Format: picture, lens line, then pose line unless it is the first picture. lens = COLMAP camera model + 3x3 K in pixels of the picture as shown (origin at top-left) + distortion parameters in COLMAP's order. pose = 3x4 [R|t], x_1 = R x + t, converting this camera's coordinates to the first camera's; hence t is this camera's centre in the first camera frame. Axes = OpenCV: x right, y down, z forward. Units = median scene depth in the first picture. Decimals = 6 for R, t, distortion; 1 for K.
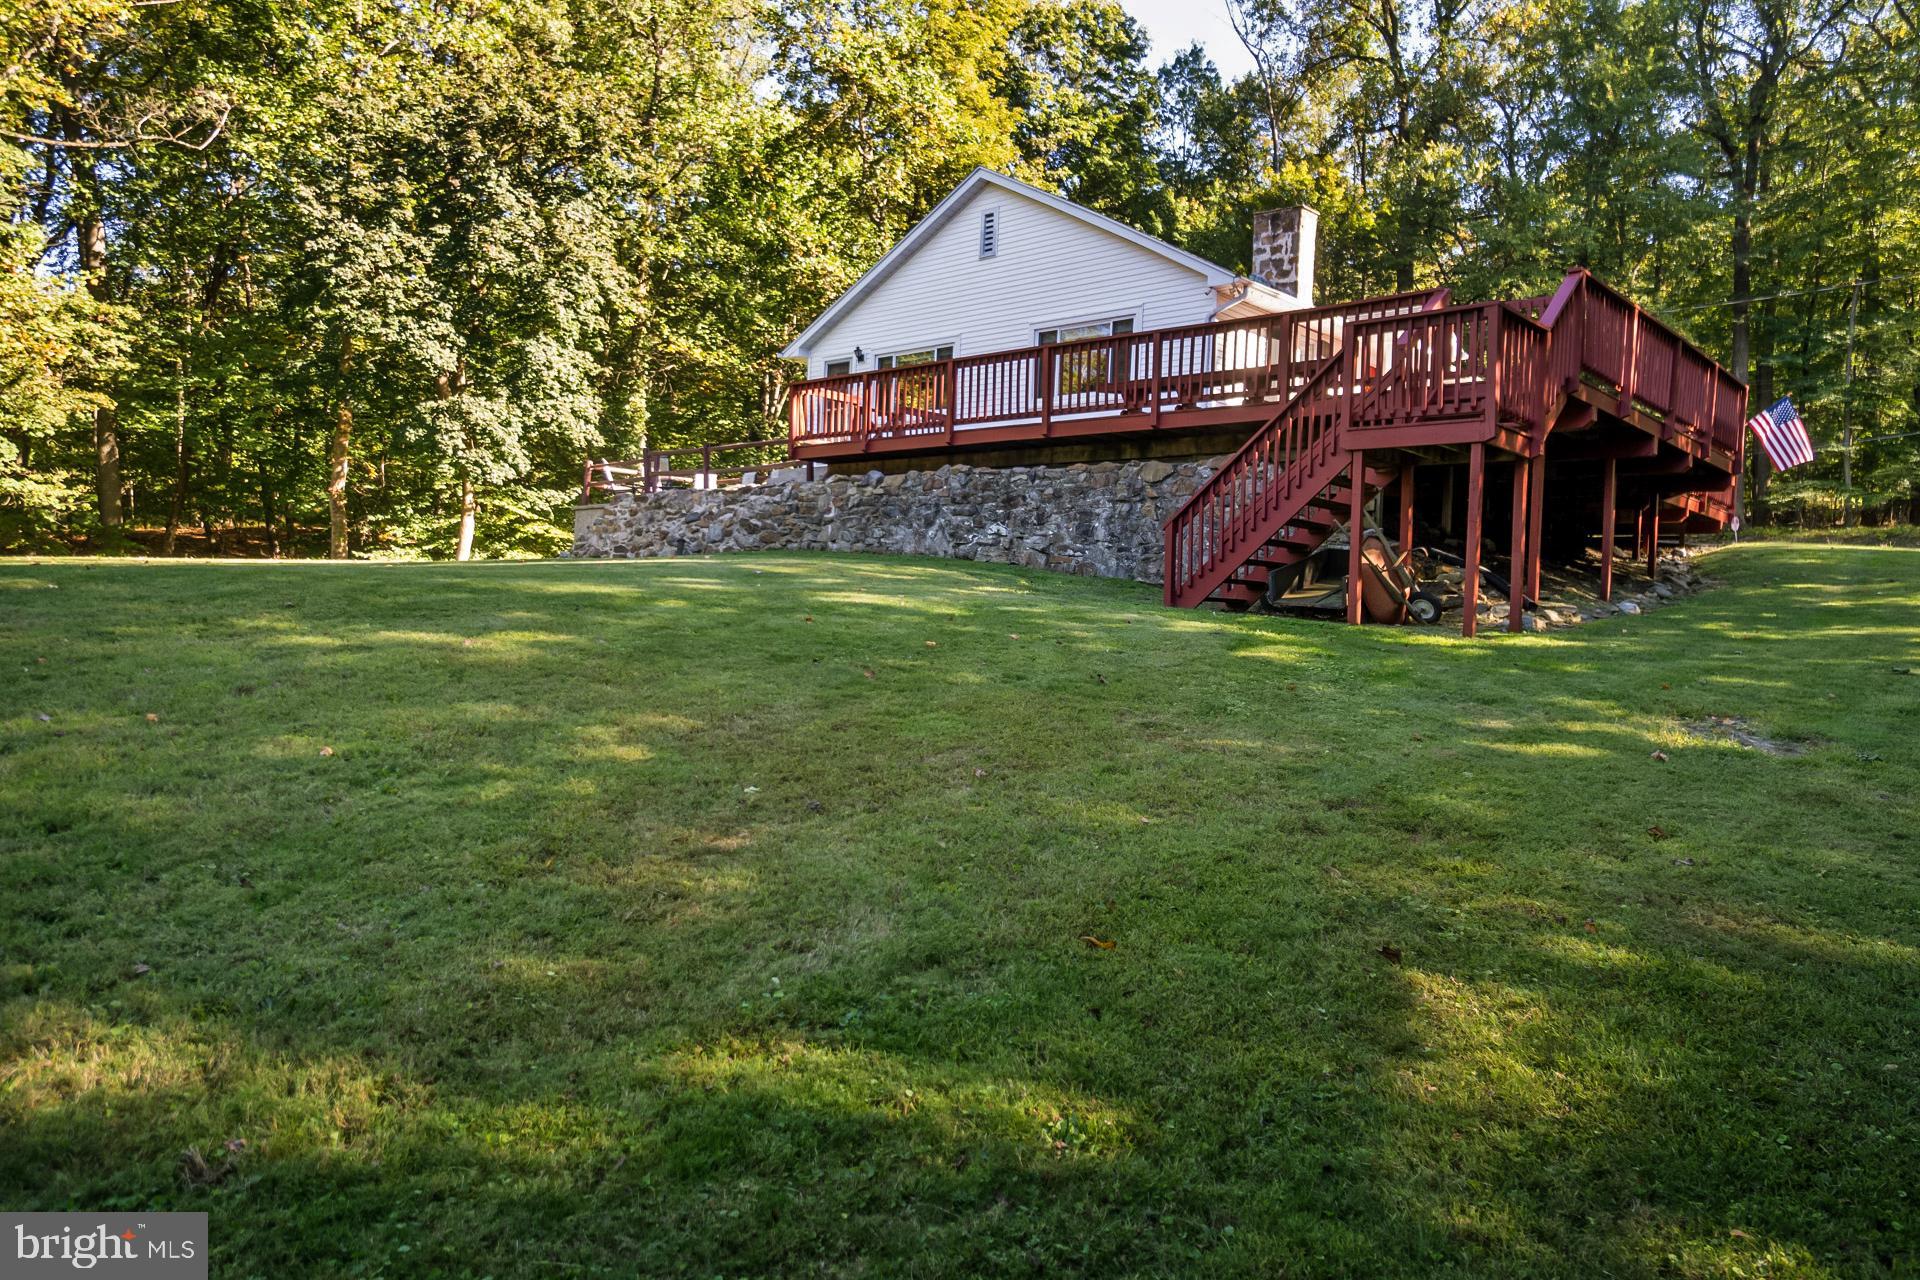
lens RADIAL K [[1310.0, 0, 953.7], [0, 1310.0, 636.3], [0, 0, 1]] dist [0.003664, 0.000866]
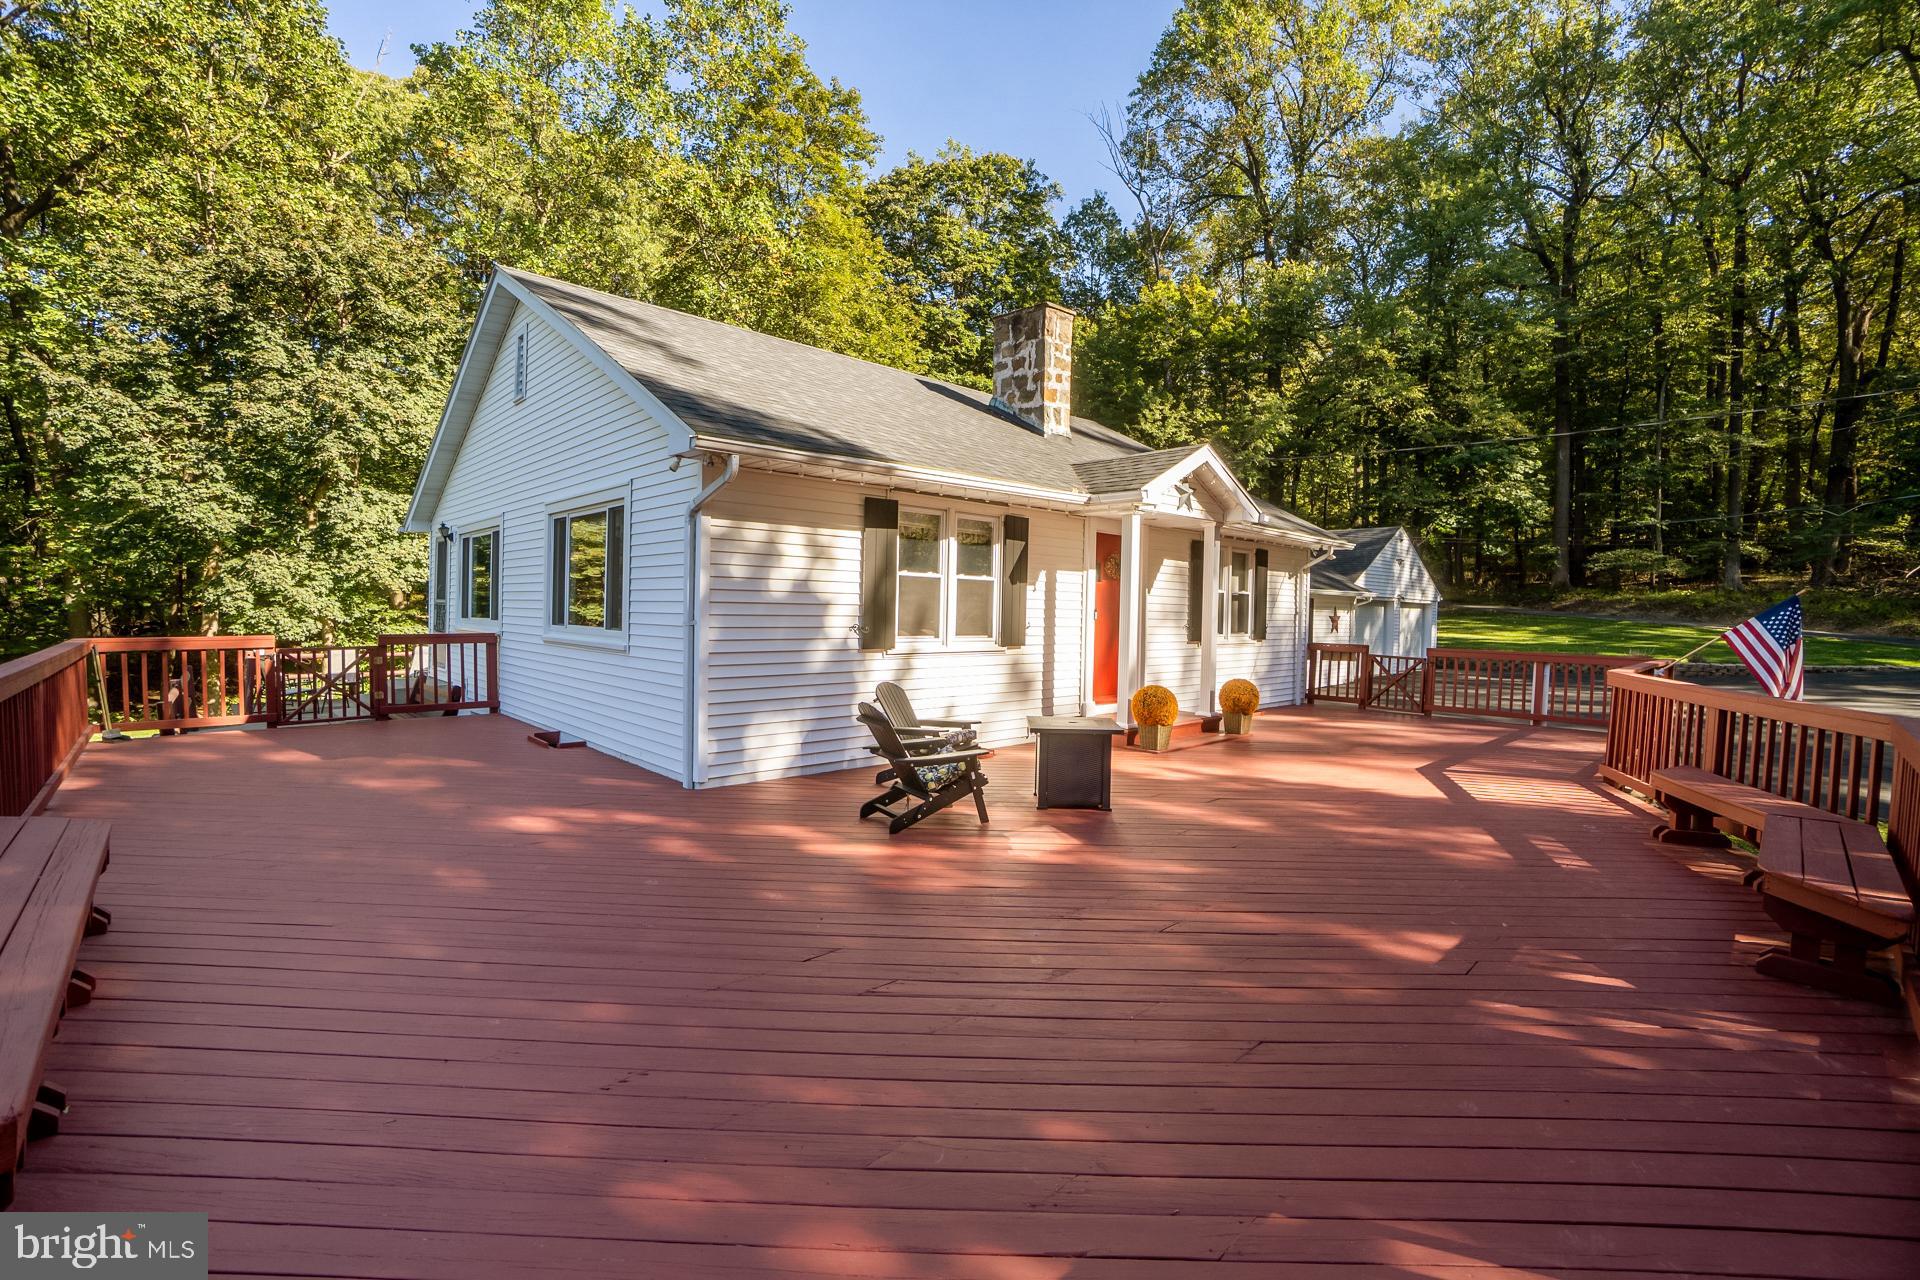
lens RADIAL K [[842.5, 0, 960.0], [0, 842.5, 640.0], [0, 0, 1]] dist [-0.068348, 0.023751]
pose [[0.997514, -0.020837, -0.067320, 0.161552], [0.022854, 0.999309, 0.029328, -0.102161], [0.066662, -0.030794, 0.997300, 0.347028]]
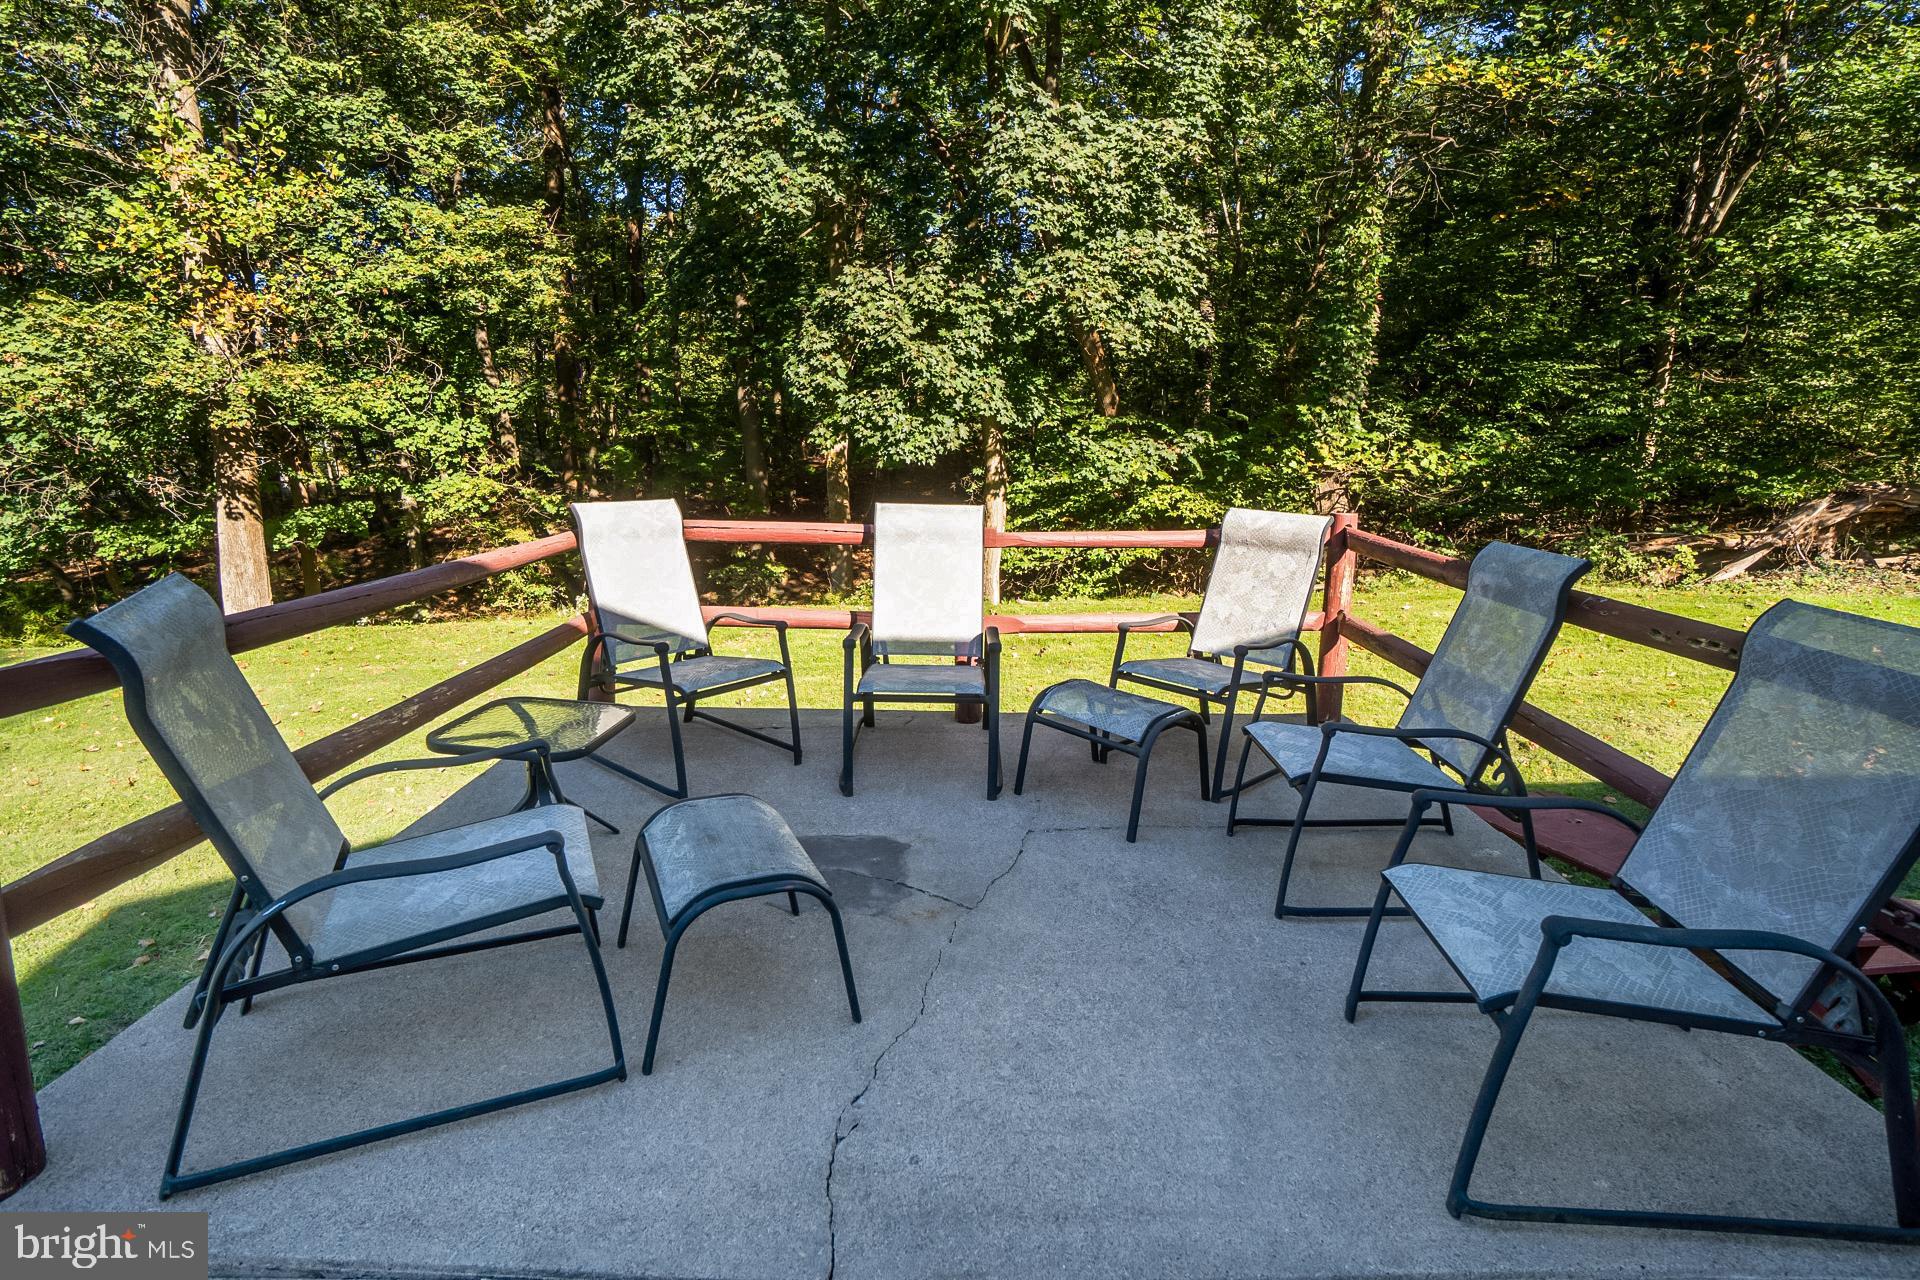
lens RADIAL K [[897.3, 0, 960.0], [0, 897.3, 640.0], [0, 0, 1]] dist [-0.047279, 0.000288]
pose [[0.685041, 0.141852, -0.714561, -0.091778], [0.004780, 0.979963, 0.199121, -0.098088], [0.728489, -0.139821, 0.670637, 0.659462]]
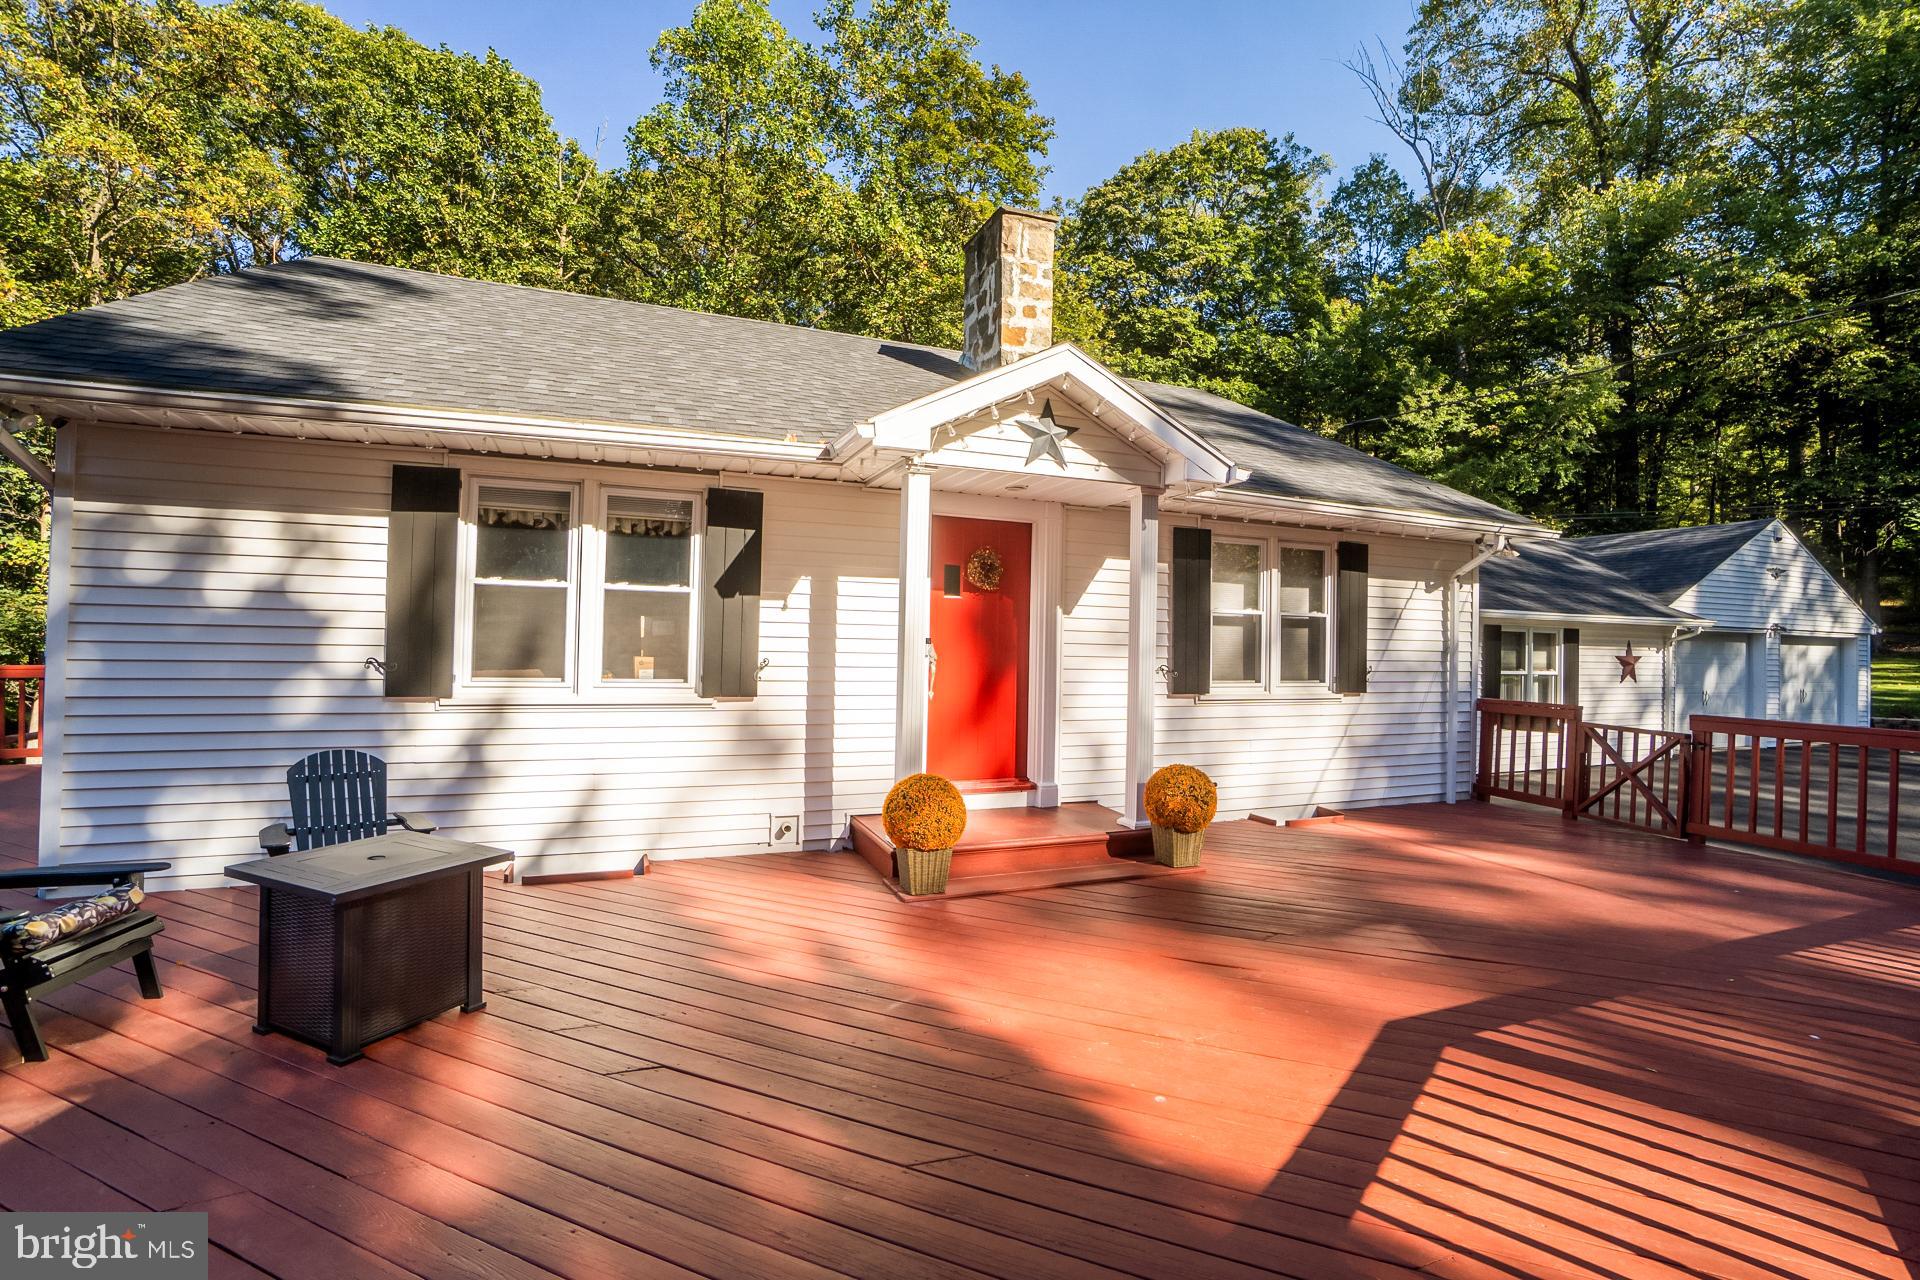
lens RADIAL K [[842.5, 0, 960.0], [0, 842.5, 640.0], [0, 0, 1]] dist [-0.068348, 0.023751]
pose [[0.902396, -0.022324, -0.430329, 0.255438], [0.014054, 0.999651, -0.022389, -0.099418], [0.430678, 0.014156, 0.902395, 0.461809]]
